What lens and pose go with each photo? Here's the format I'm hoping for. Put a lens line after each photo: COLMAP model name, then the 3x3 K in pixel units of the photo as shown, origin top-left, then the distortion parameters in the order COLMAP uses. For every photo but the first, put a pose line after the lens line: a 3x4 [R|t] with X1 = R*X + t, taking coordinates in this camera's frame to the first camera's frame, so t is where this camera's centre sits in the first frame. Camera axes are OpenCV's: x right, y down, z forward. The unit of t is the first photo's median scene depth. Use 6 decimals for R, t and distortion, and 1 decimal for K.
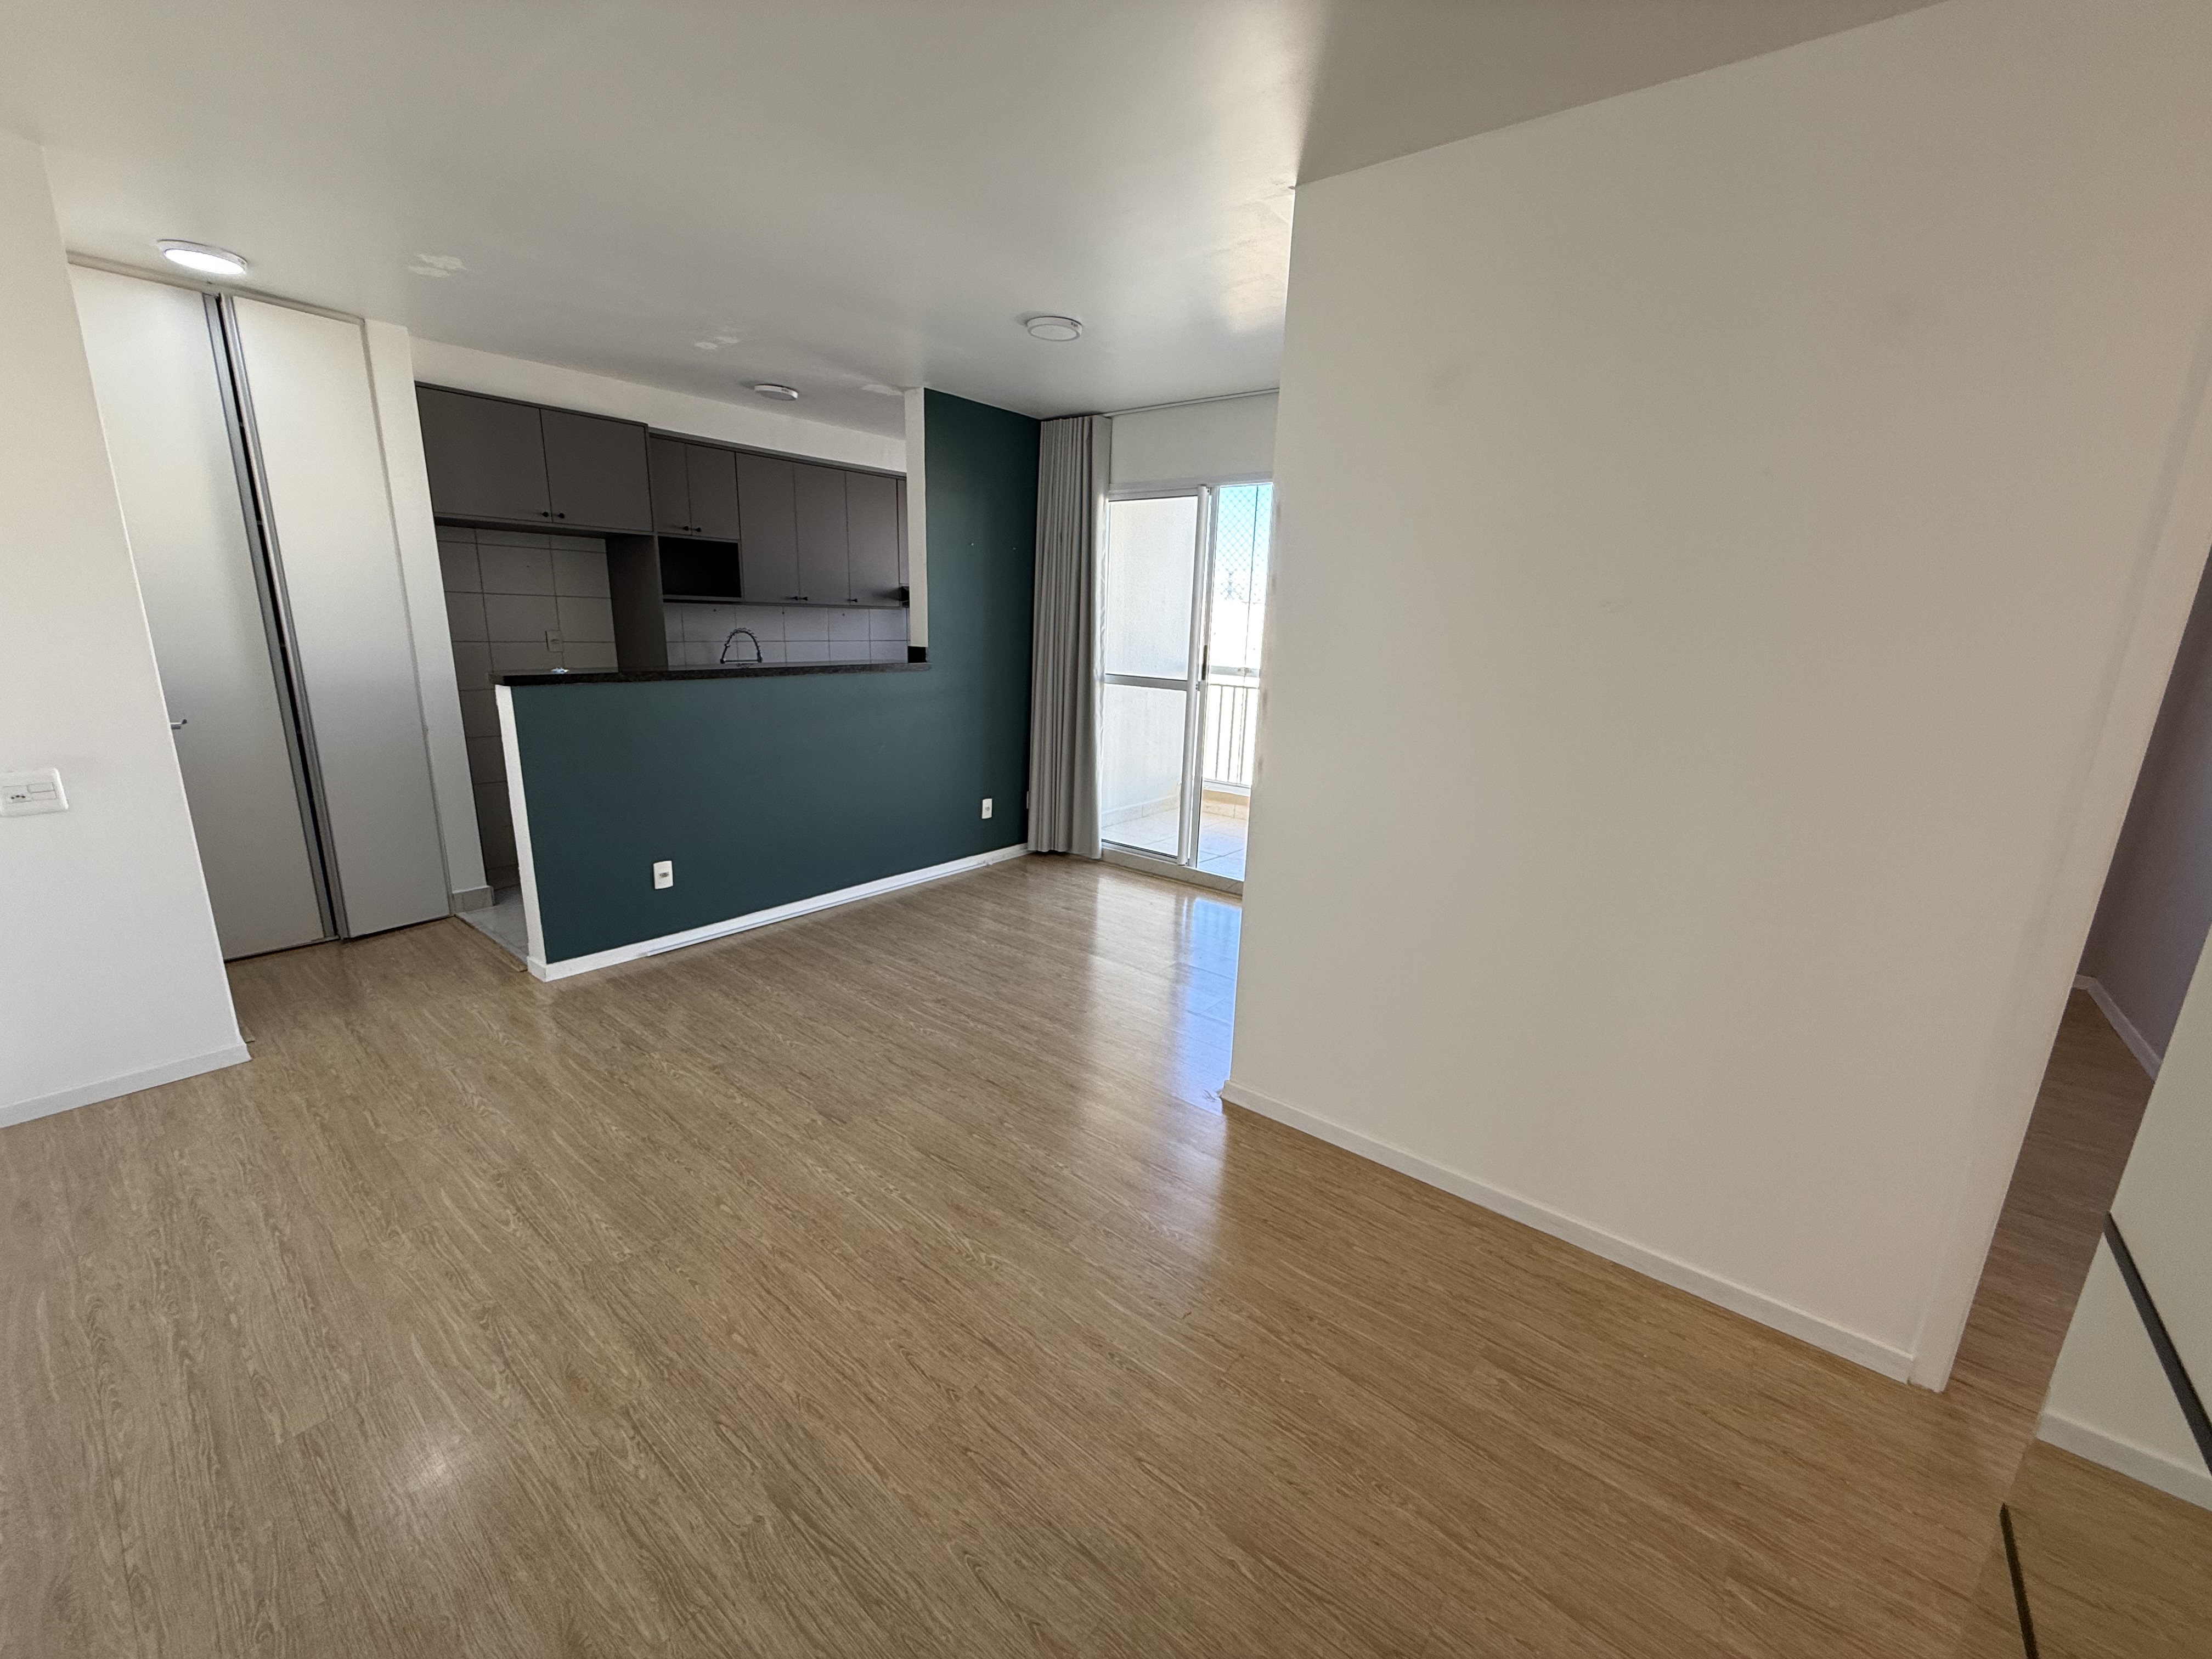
lens RADIAL K [[880.2, 0, 1100.8], [0, 880.2, 824.6], [0, 0, 1]] dist [-0.002718, 0.000303]
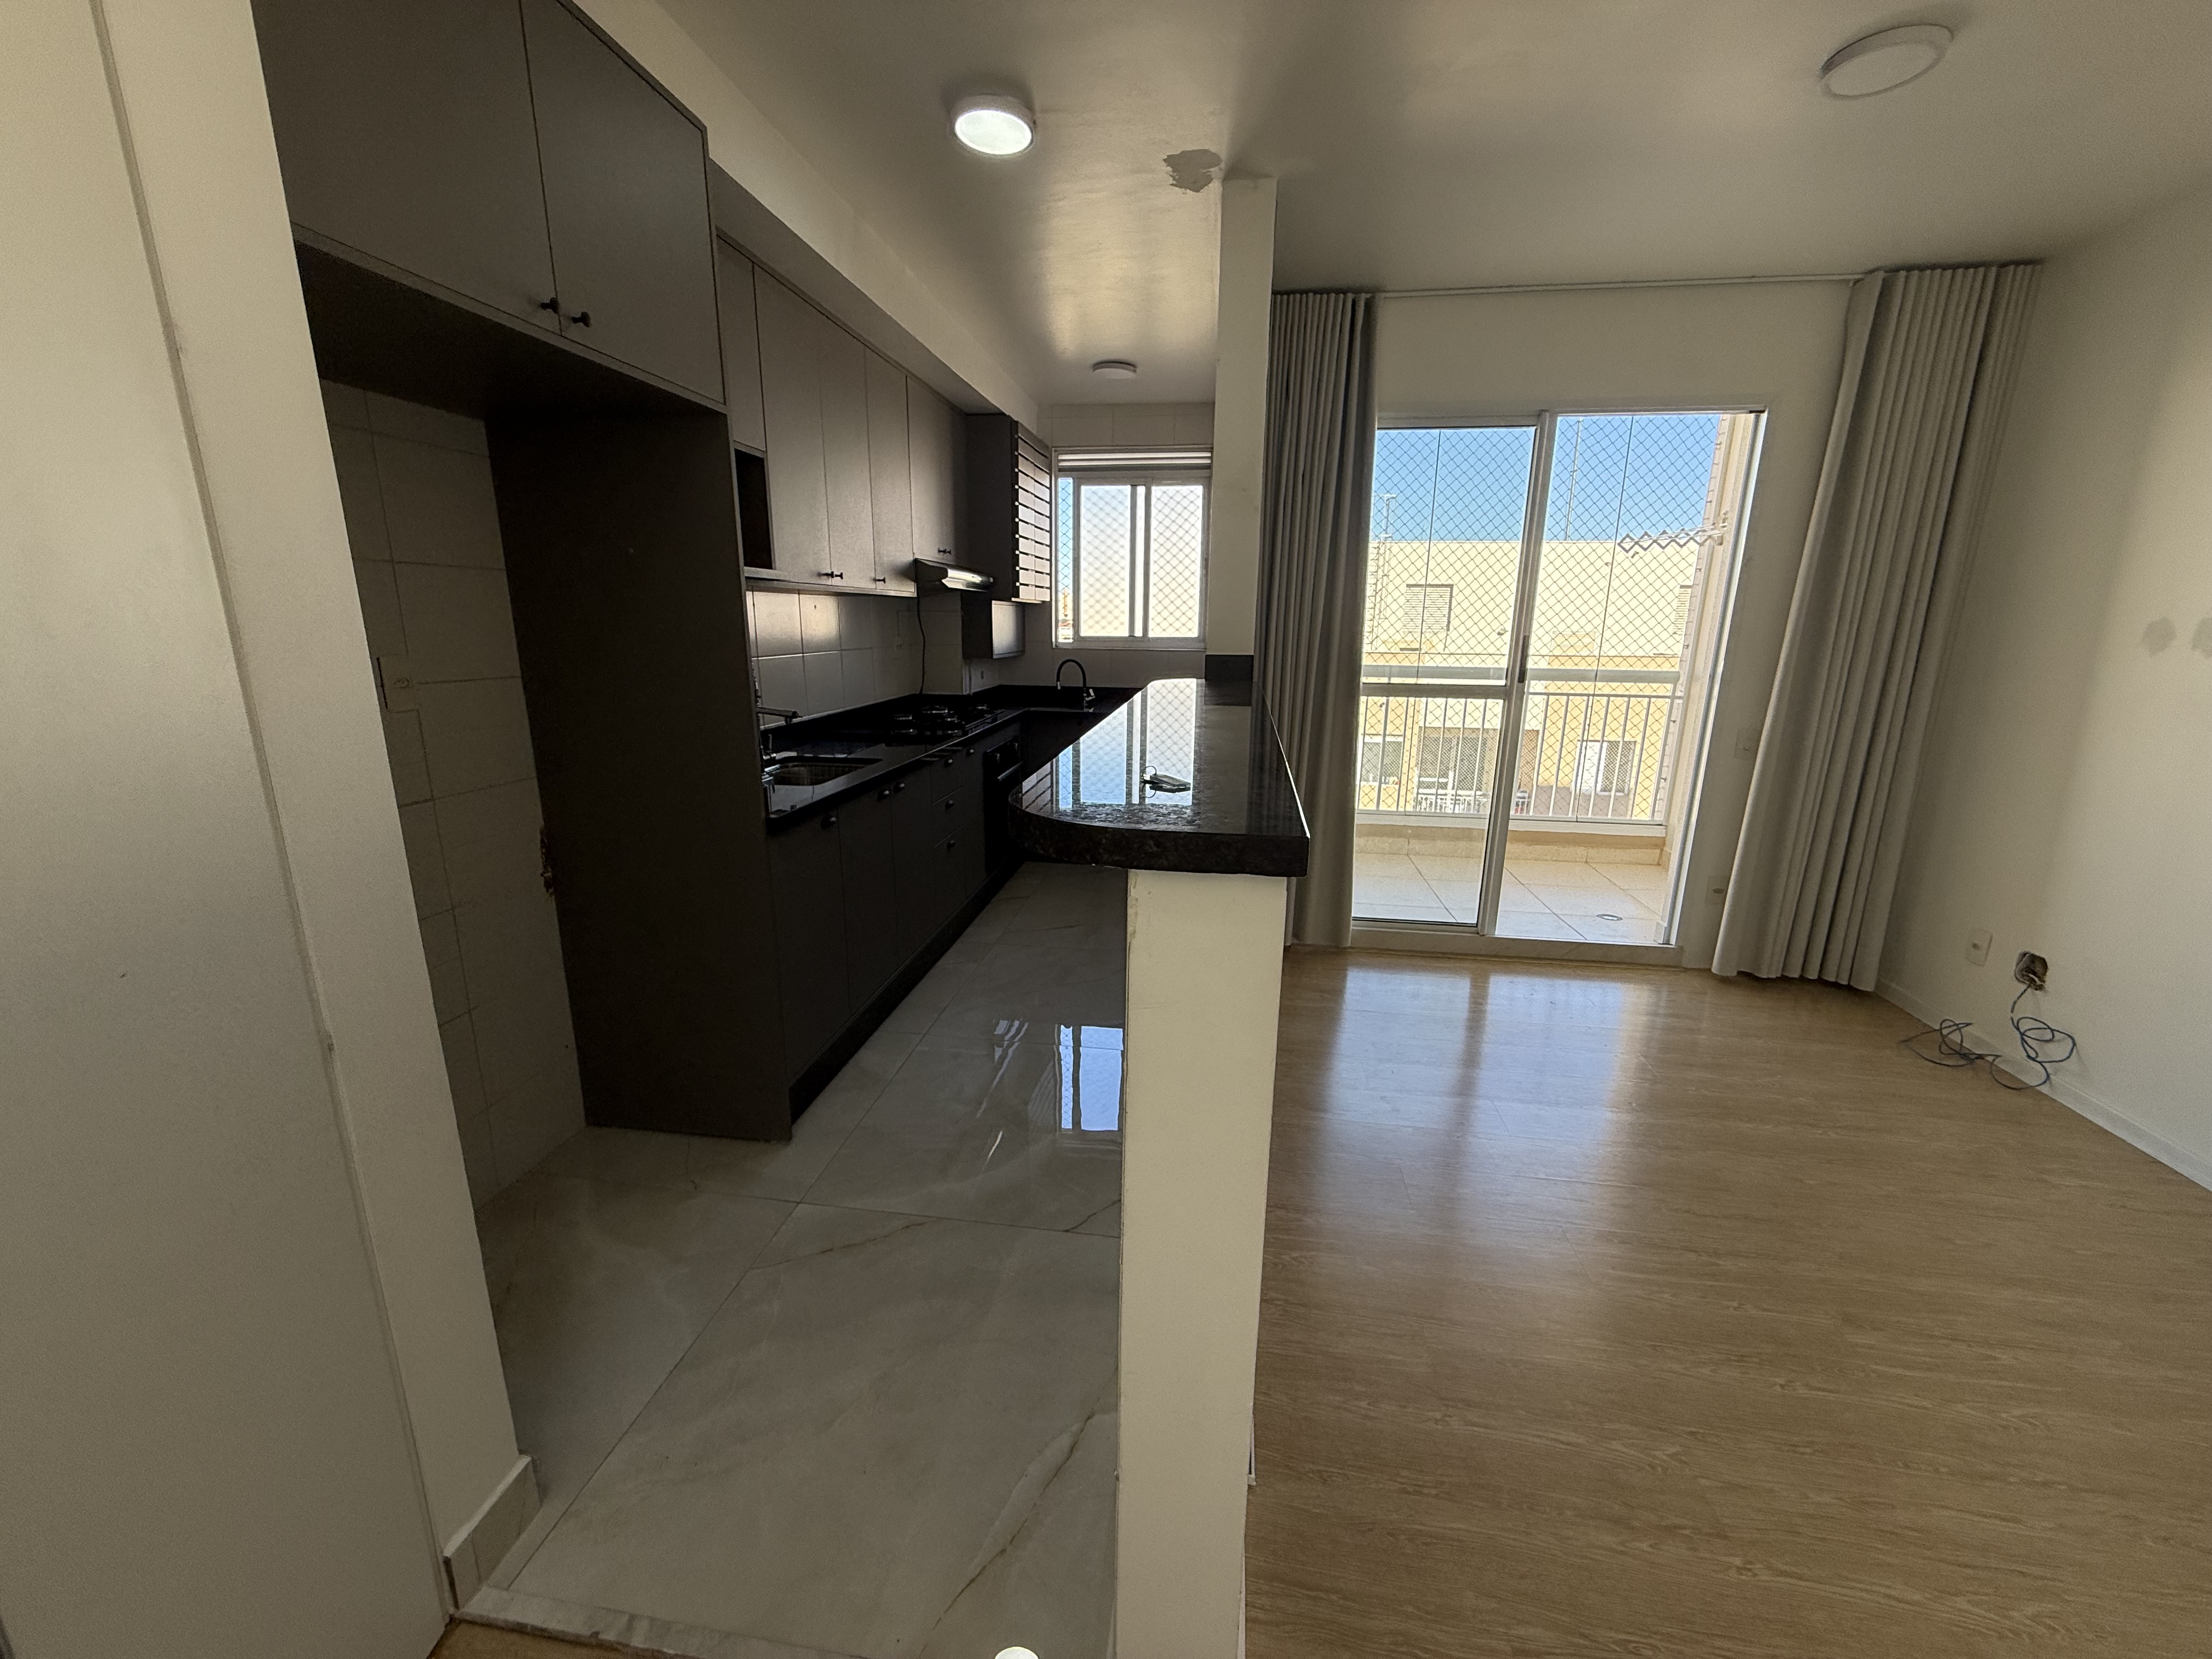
lens RADIAL K [[880.2, 0, 1101.2], [0, 880.2, 828.8], [0, 0, 1]] dist [-0.002718, 0.000303]
pose [[0.864117, -0.139422, 0.483594, -0.709753], [0.133210, 0.989955, 0.047378, -0.160359], [-0.485342, 0.023479, 0.874009, 0.678970]]
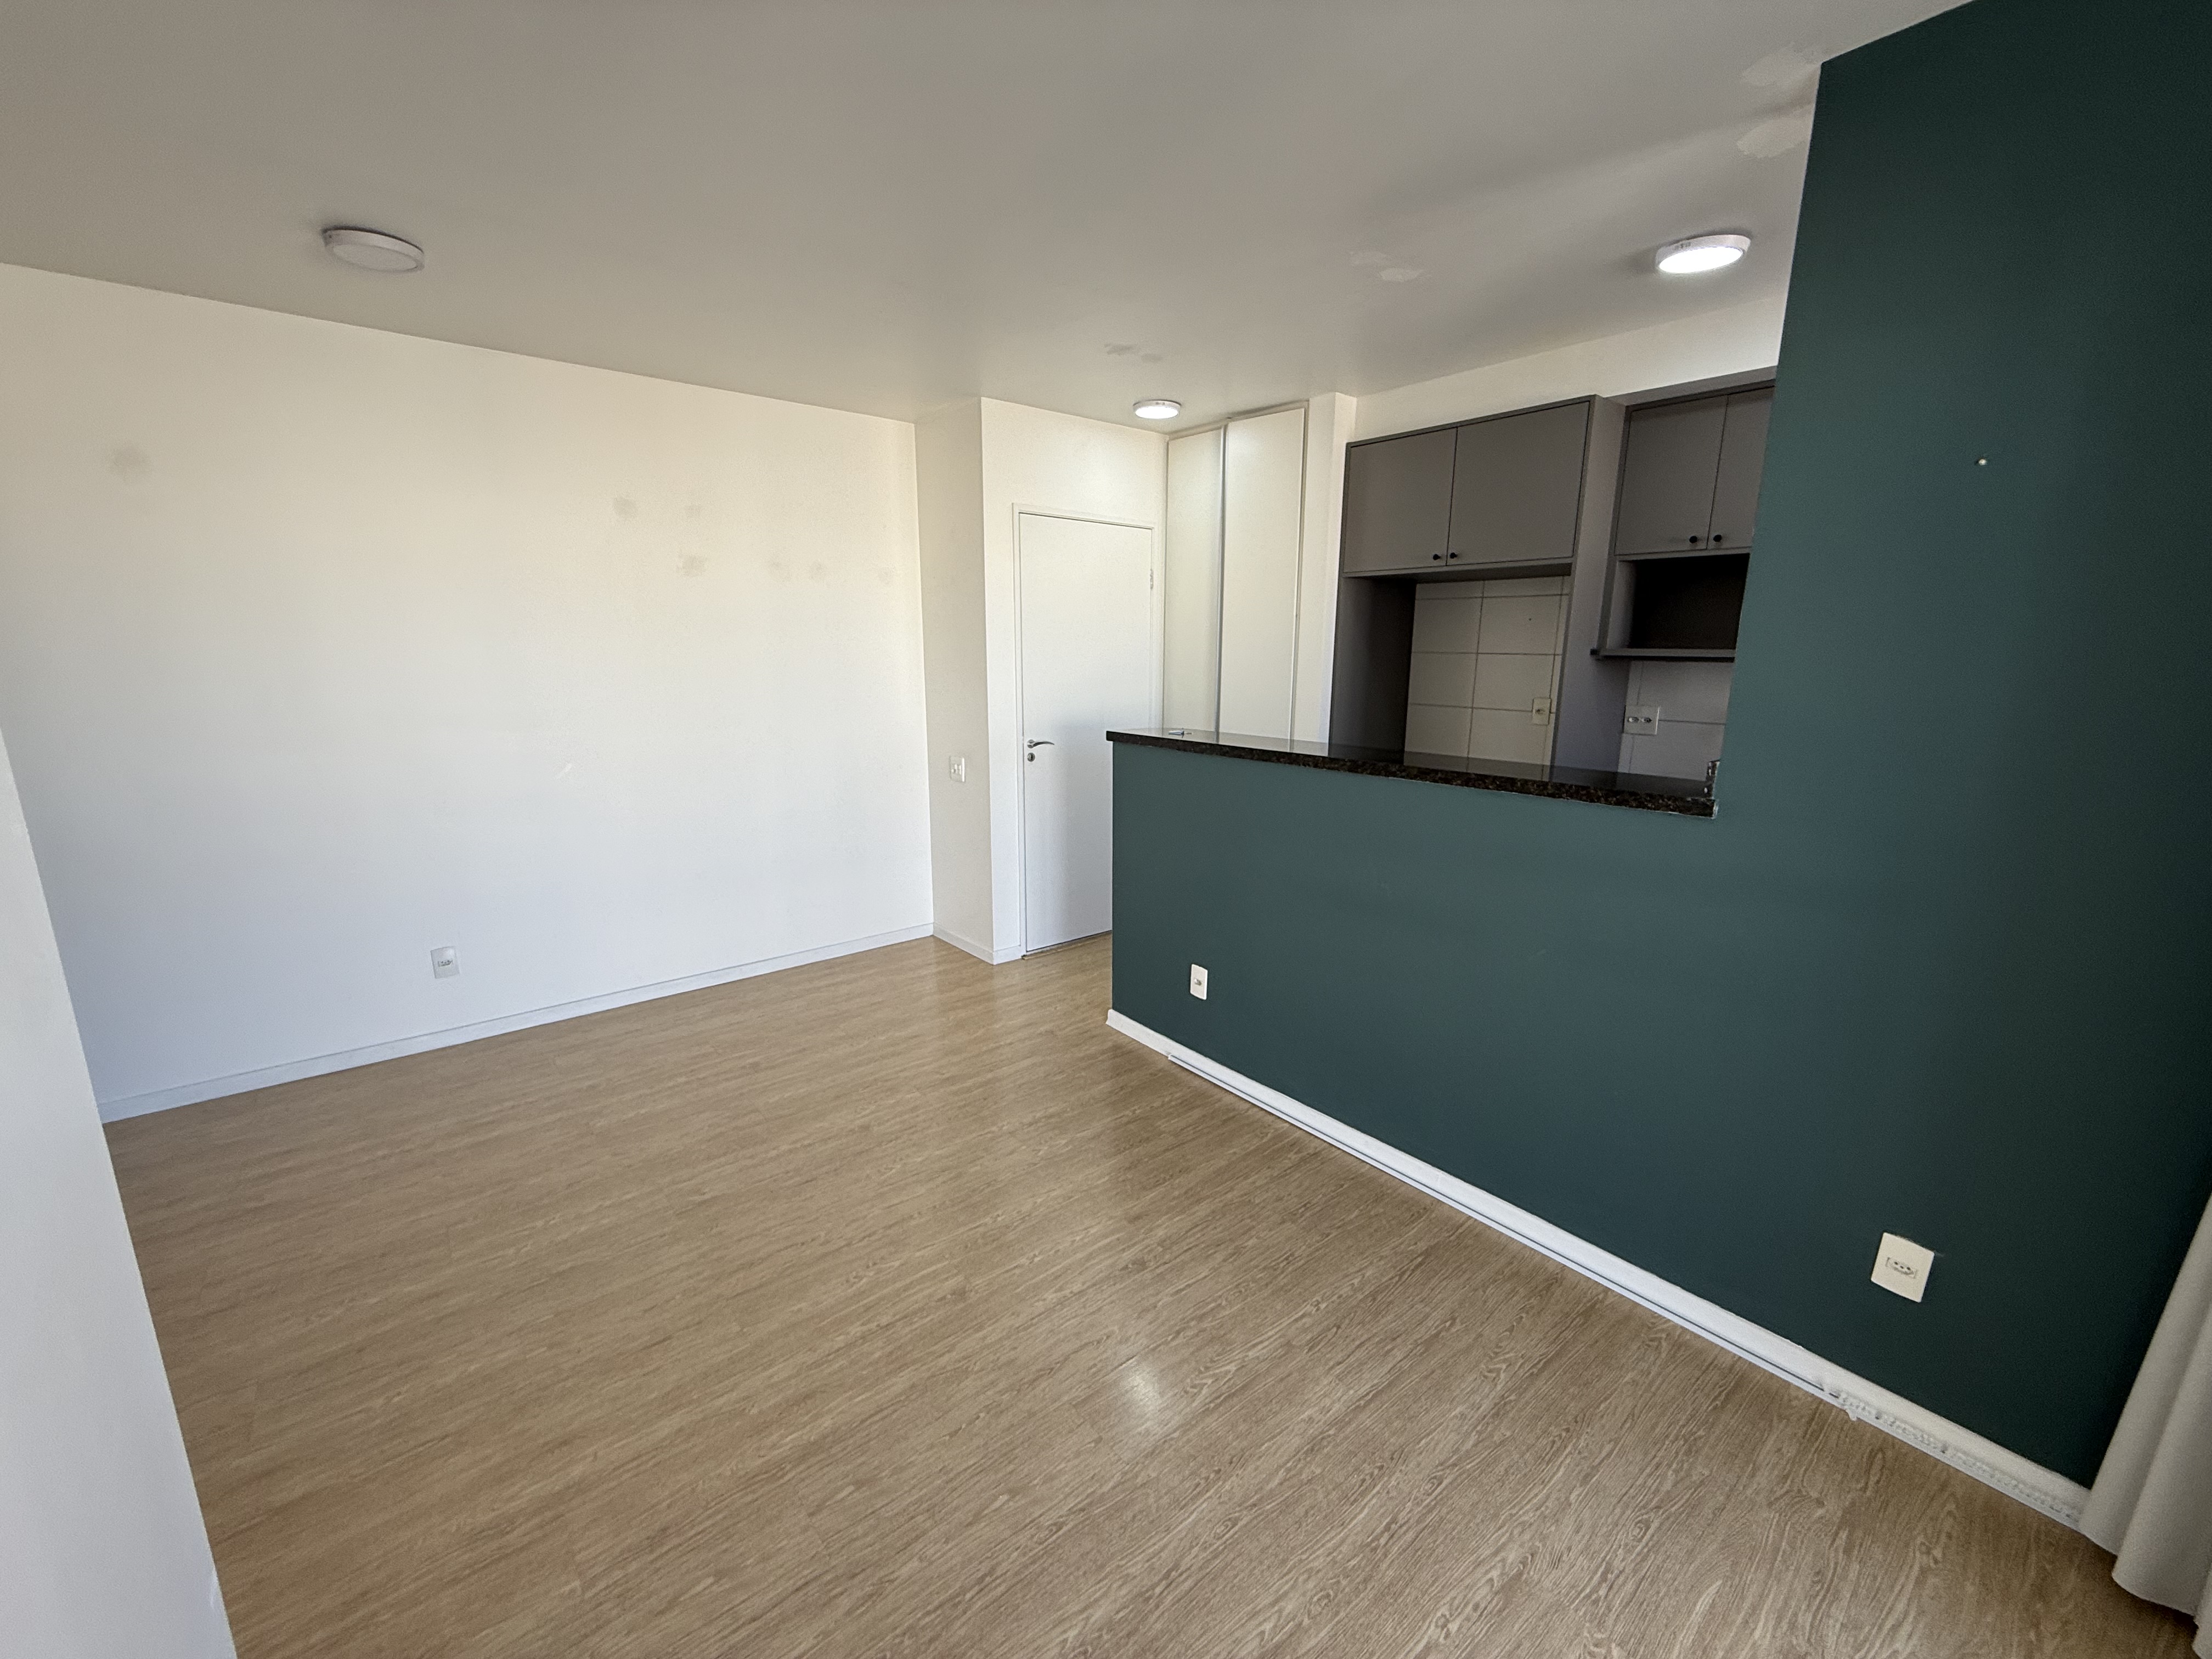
lens RADIAL K [[880.2, 0, 1106.9], [0, 880.2, 831.2], [0, 0, 1]] dist [-0.002718, 0.000303]
pose [[-0.198171, 0.173901, -0.964617, 0.301878], [-0.237646, 0.946247, 0.219411, -0.240520], [0.950922, 0.272718, -0.146192, 0.993793]]
